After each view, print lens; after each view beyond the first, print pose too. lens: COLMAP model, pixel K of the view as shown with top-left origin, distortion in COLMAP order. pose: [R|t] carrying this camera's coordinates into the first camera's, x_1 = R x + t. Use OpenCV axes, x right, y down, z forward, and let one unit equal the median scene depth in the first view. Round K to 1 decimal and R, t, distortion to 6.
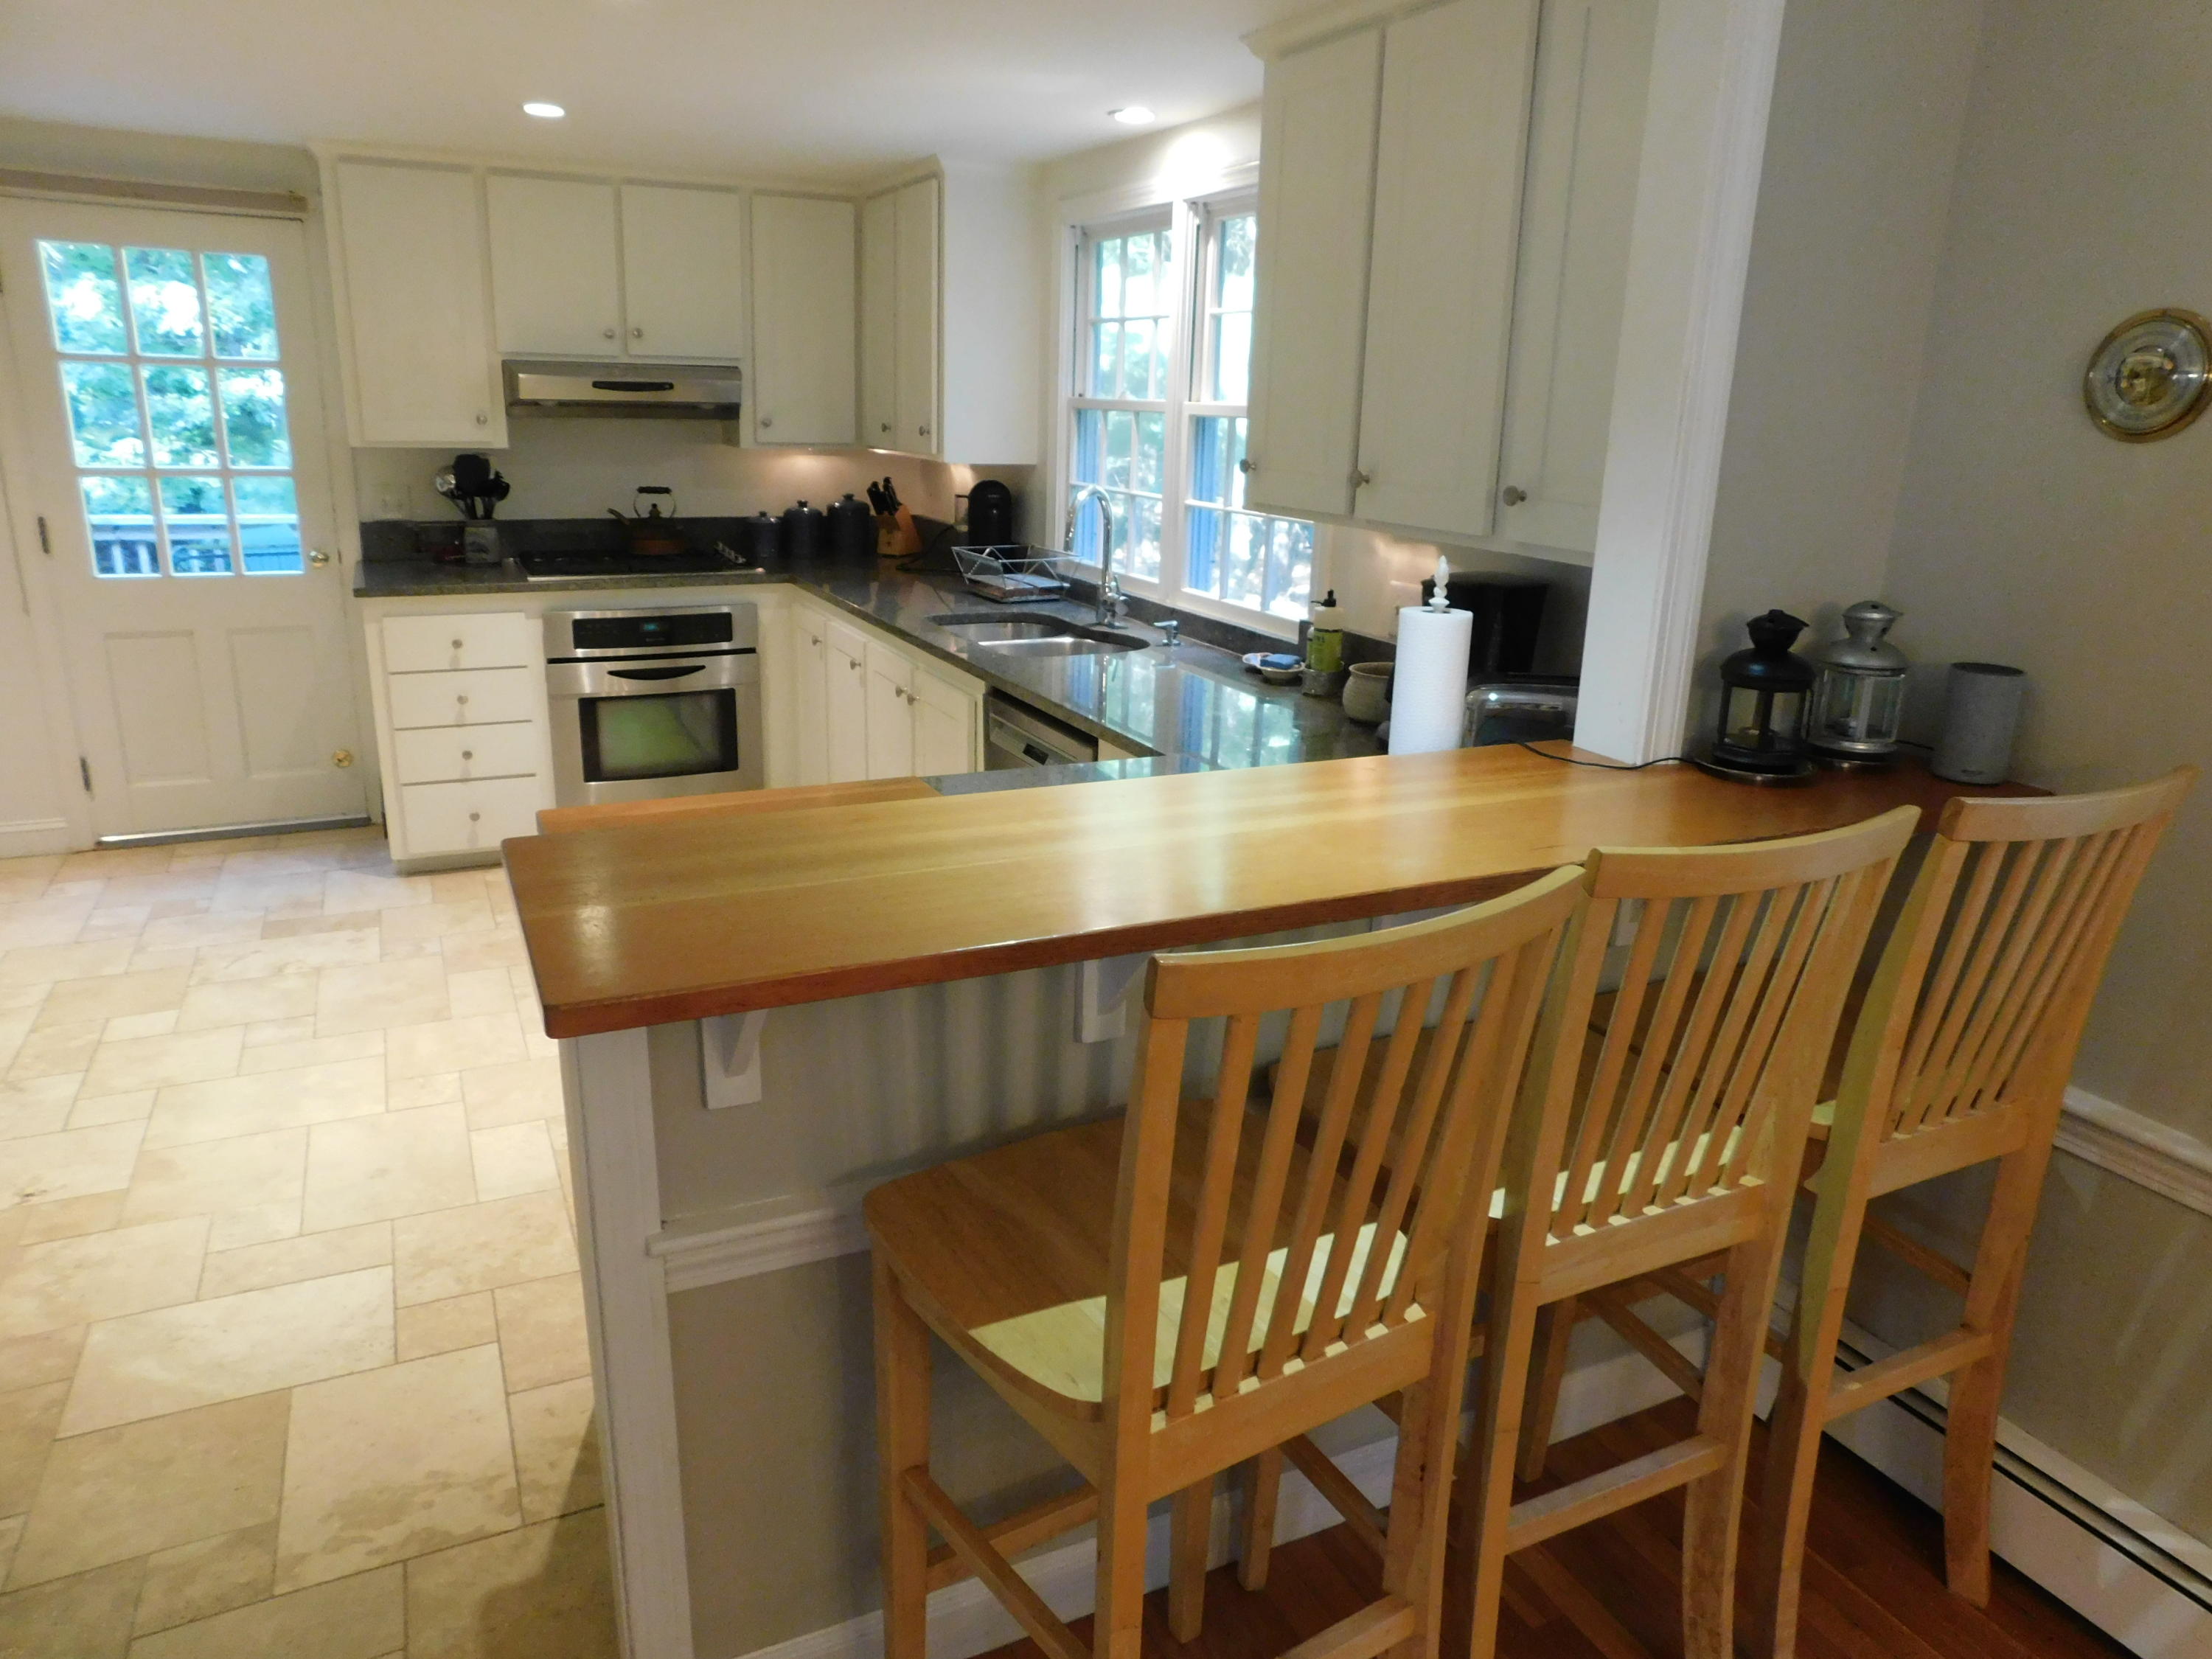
lens RADIAL K [[1465.3, 0, 1106.0], [0, 1465.3, 829.5], [0, 0, 1]] dist [-0.068035, 0.065959]
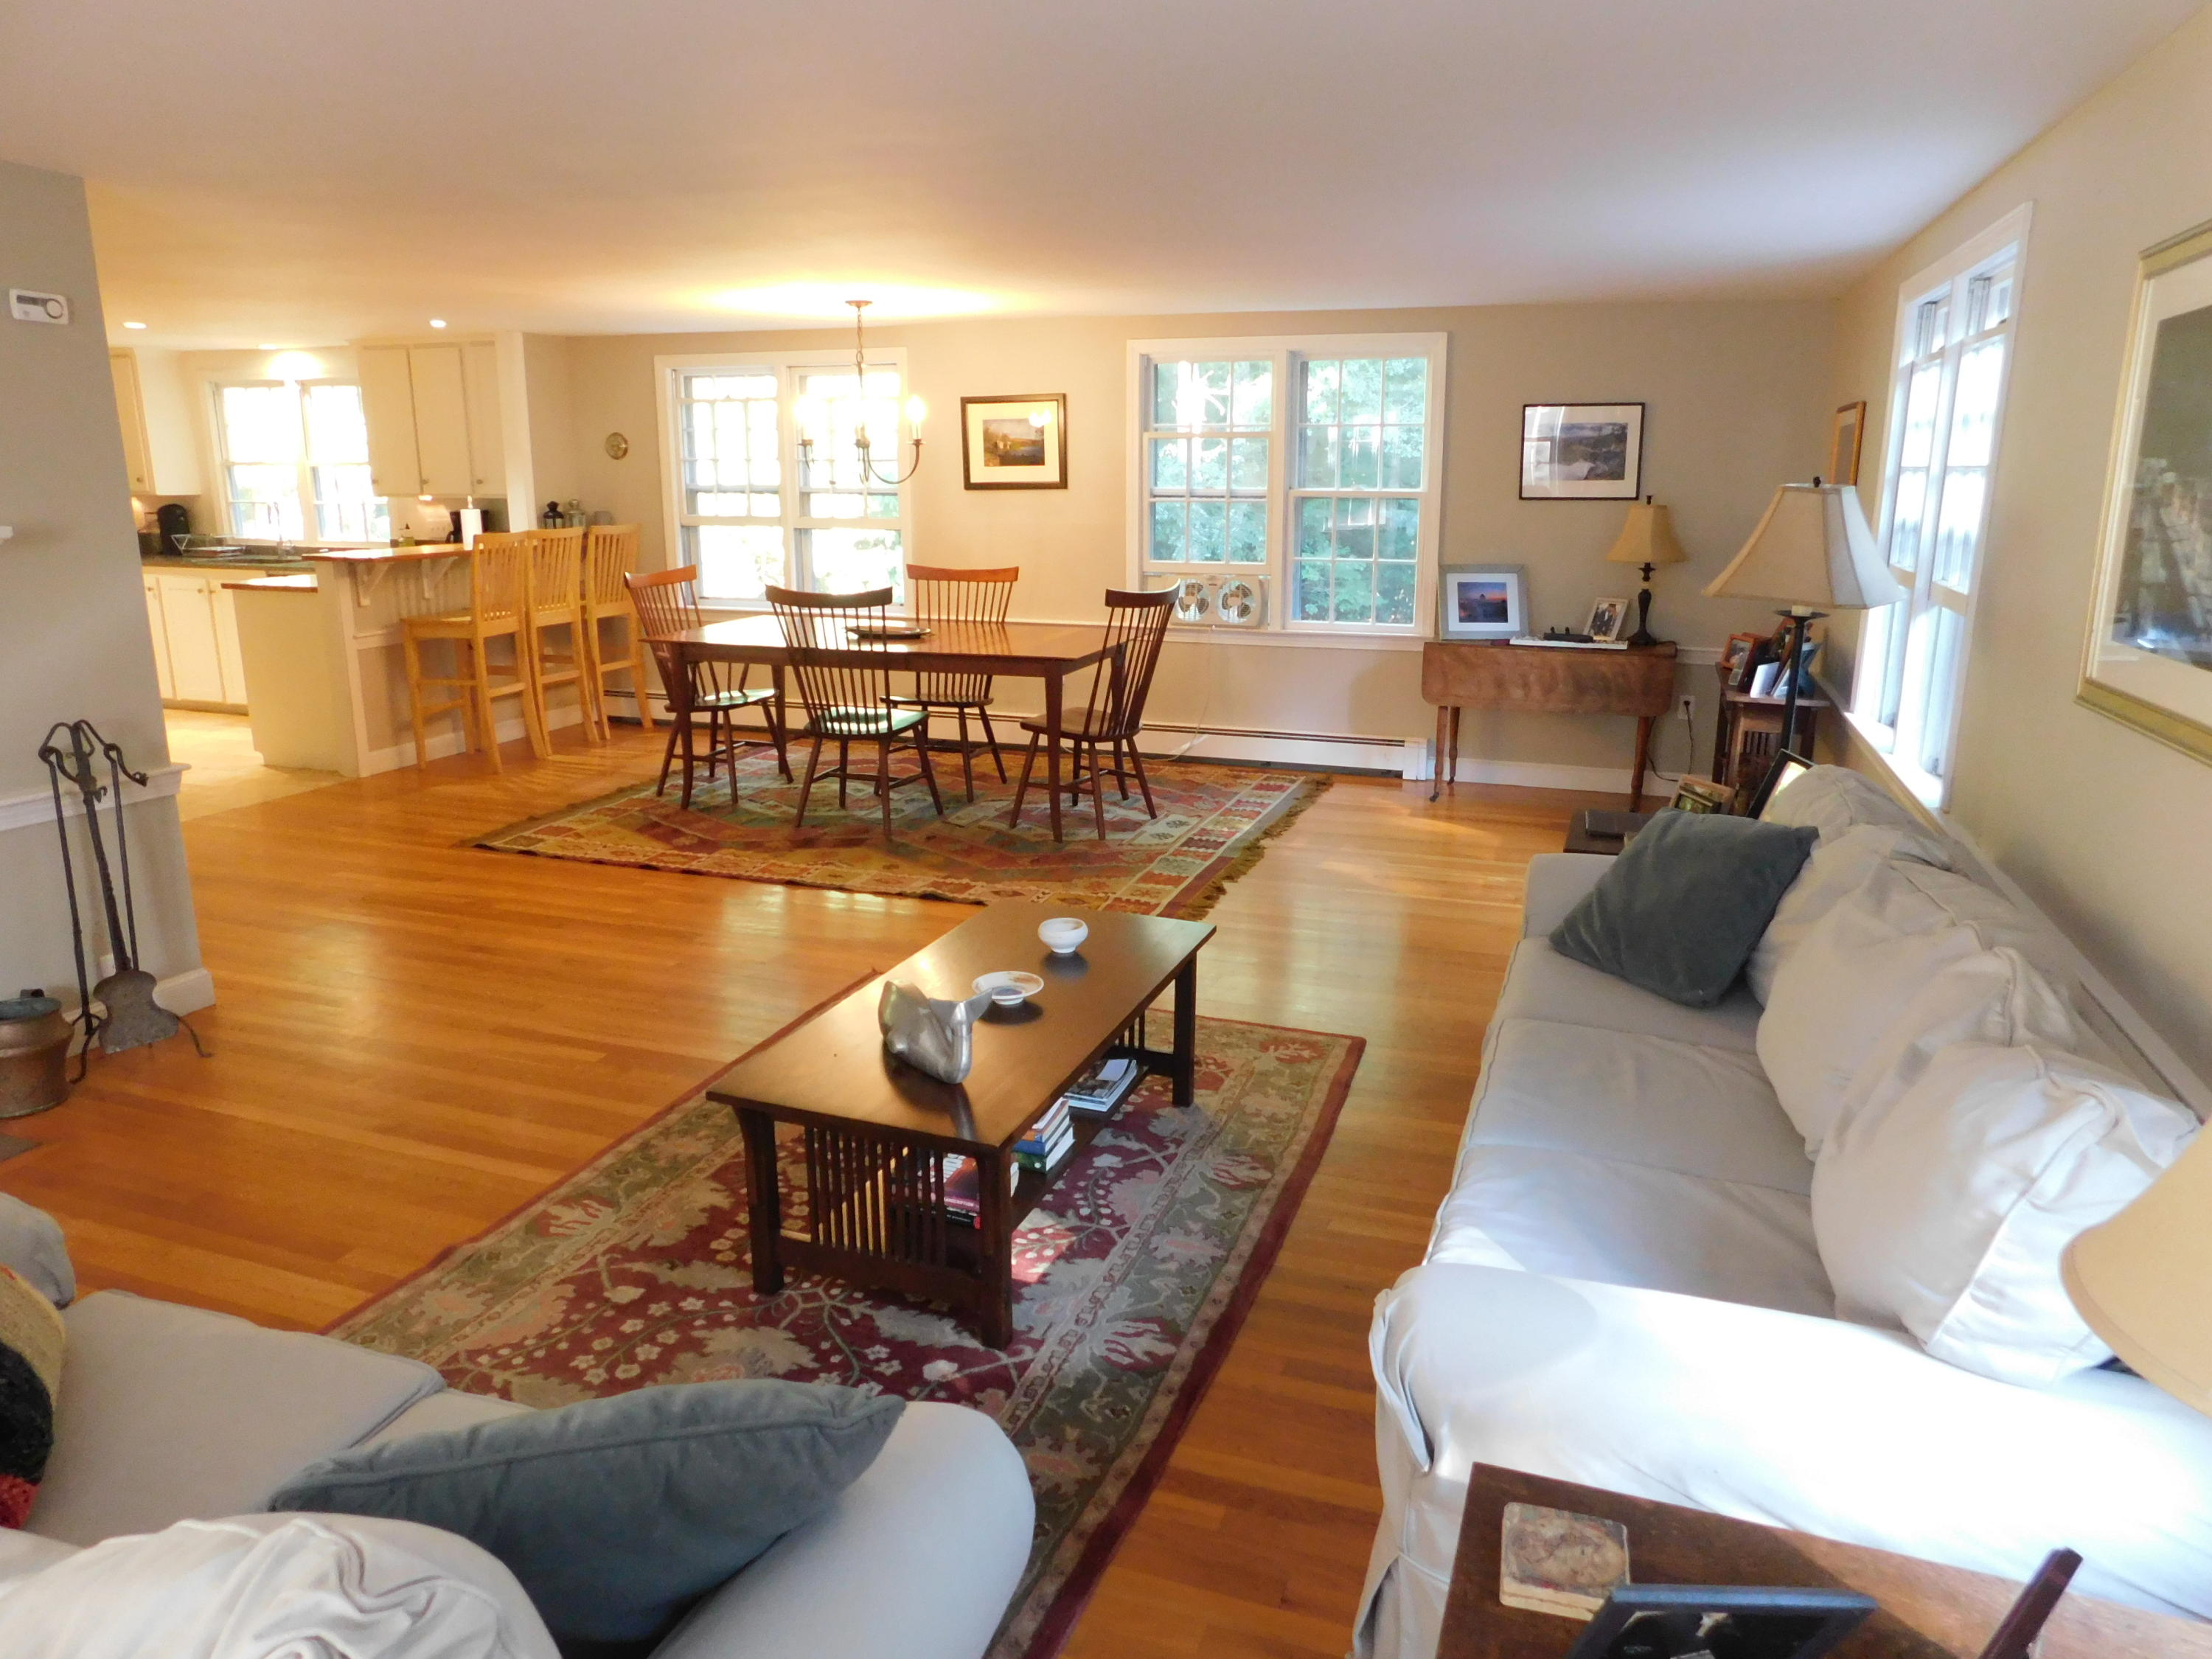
lens RADIAL K [[1456.1, 0, 1111.5], [0, 1456.1, 821.2], [0, 0, 1]] dist [-0.084536, 0.065592]
pose [[0.708239, -0.194056, 0.678778, -0.576285], [0.214811, 0.975126, 0.054645, 0.359439], [-0.672498, 0.107107, 0.732307, -1.257842]]
